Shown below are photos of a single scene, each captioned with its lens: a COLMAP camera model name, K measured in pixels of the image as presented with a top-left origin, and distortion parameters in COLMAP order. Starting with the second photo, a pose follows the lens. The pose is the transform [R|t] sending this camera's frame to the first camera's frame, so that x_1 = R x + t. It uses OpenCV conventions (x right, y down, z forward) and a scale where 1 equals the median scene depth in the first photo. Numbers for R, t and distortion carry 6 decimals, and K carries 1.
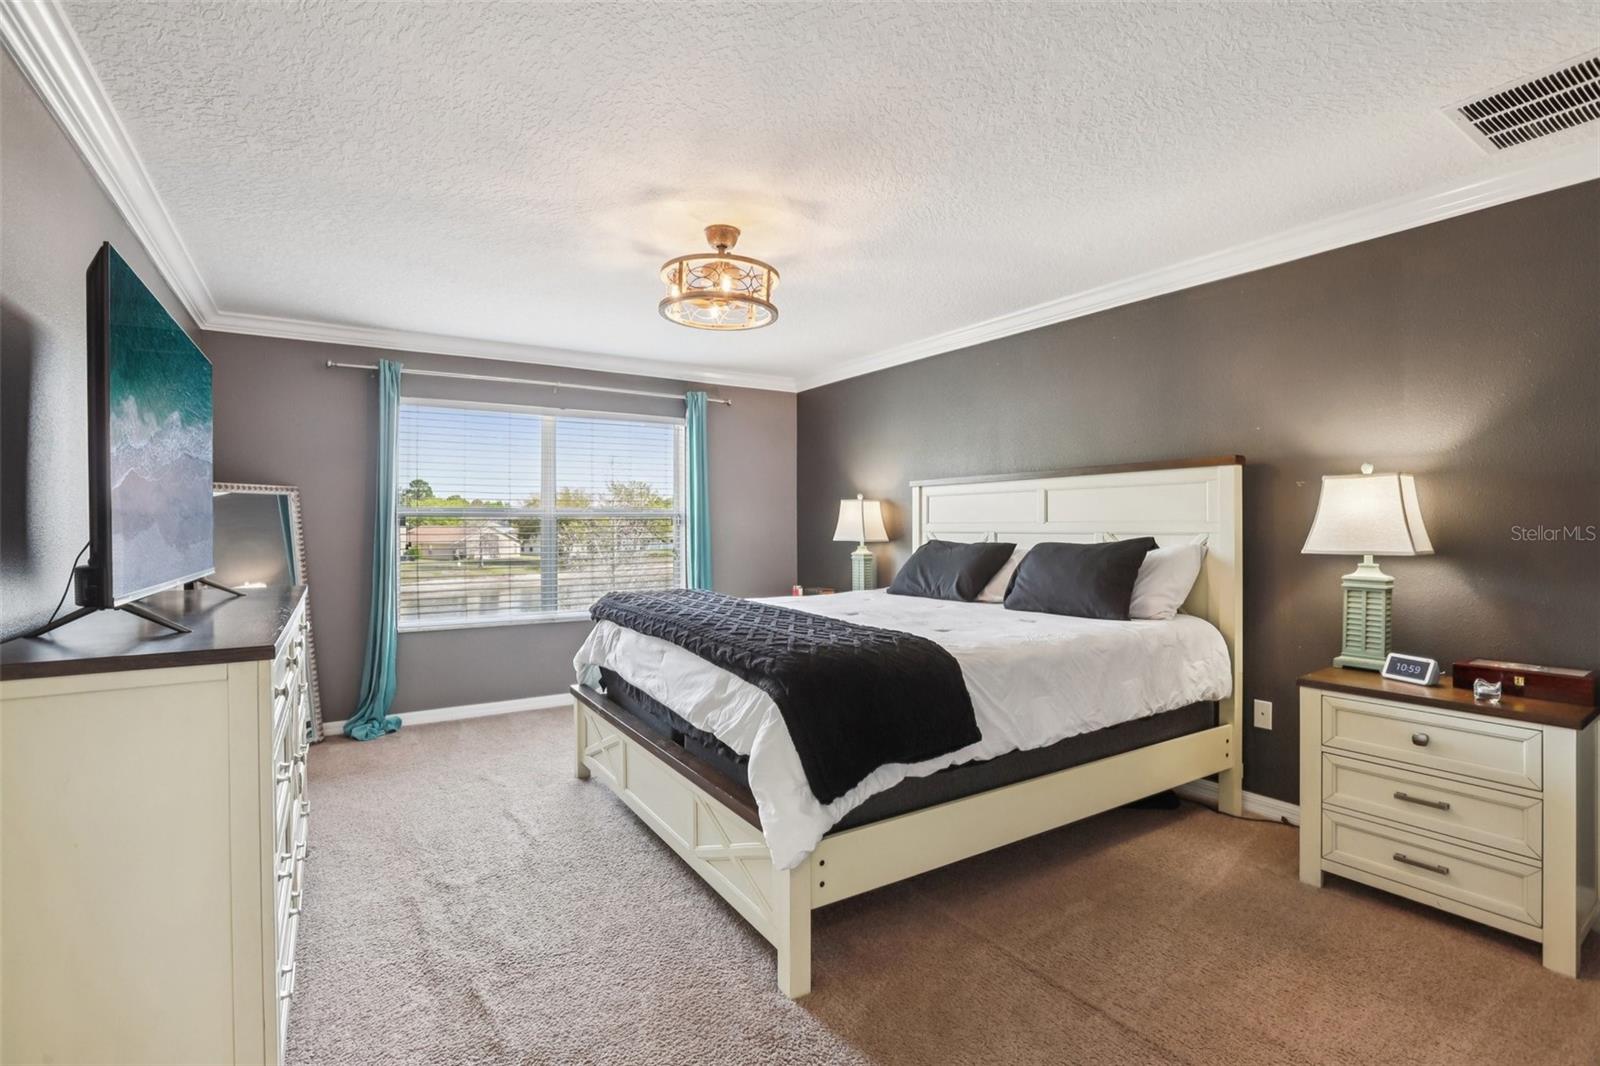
lens RADIAL K [[731.0, 0, 791.3], [0, 731.0, 524.0], [0, 0, 1]] dist [-0.038301, 0.007928]
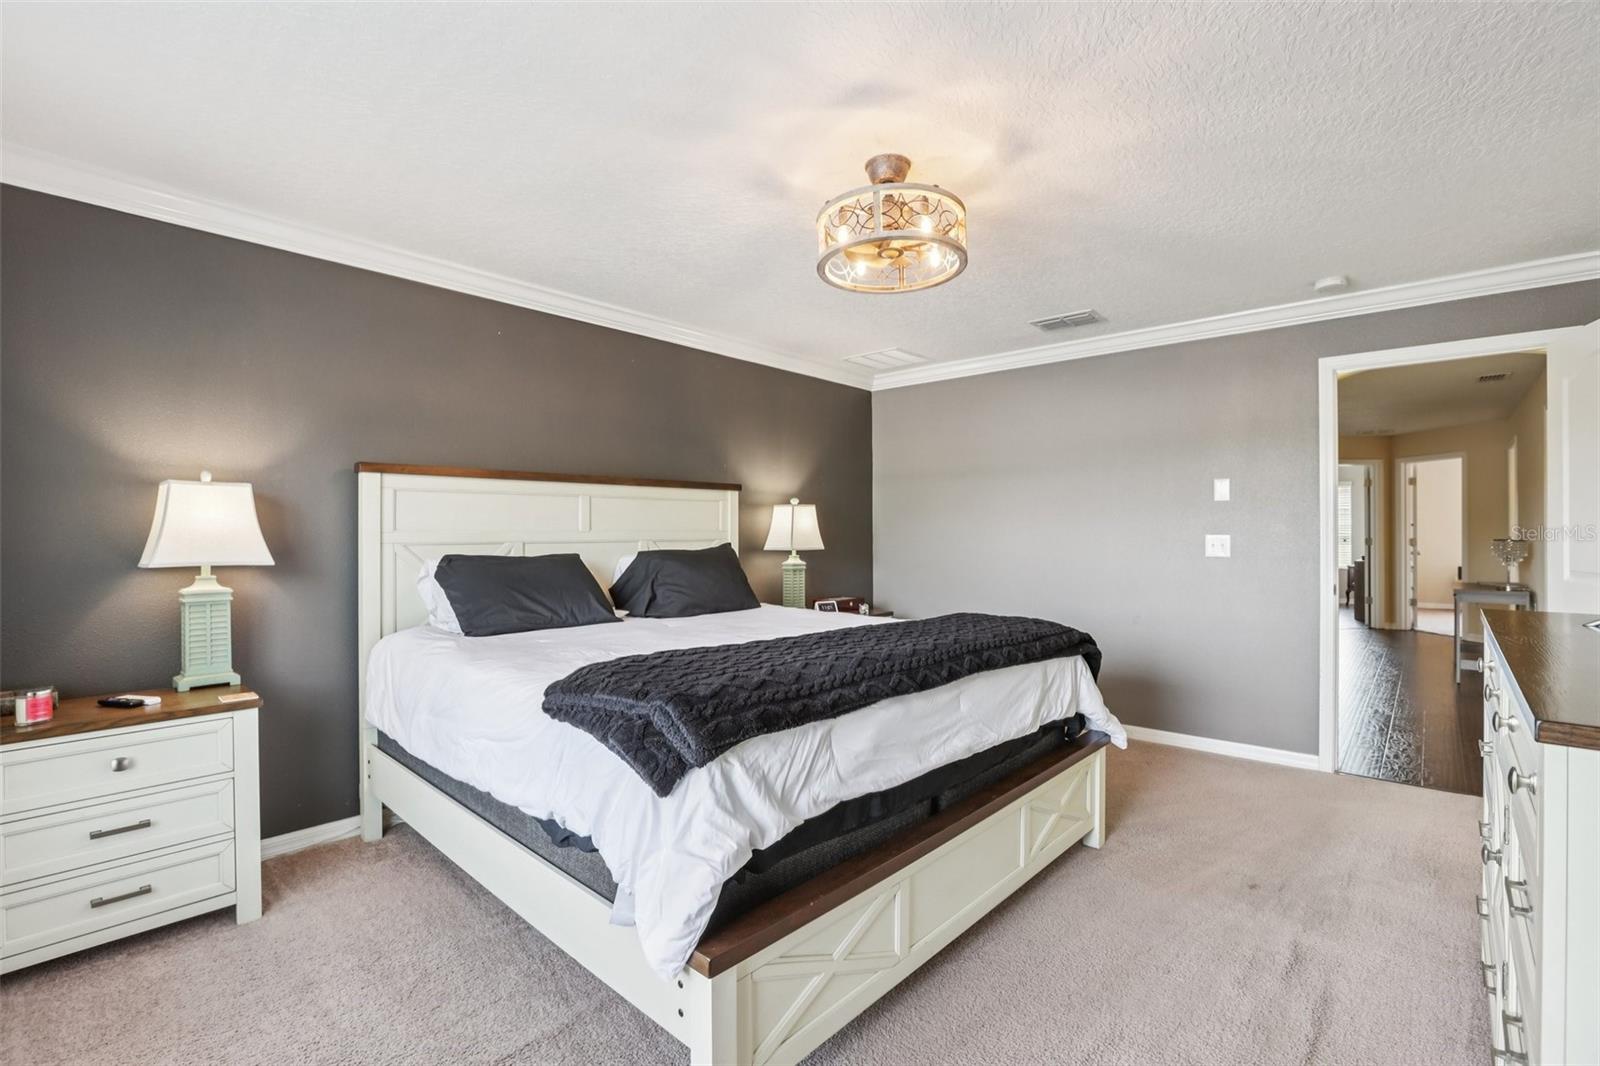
lens RADIAL K [[731.0, 0, 791.3], [0, 731.0, 524.0], [0, 0, 1]] dist [-0.038301, 0.007928]
pose [[-0.264757, 0.014556, 0.964205, -0.317134], [0.001724, 0.999892, -0.014621, 0.001974], [-0.964313, -0.002209, -0.264754, 0.500537]]
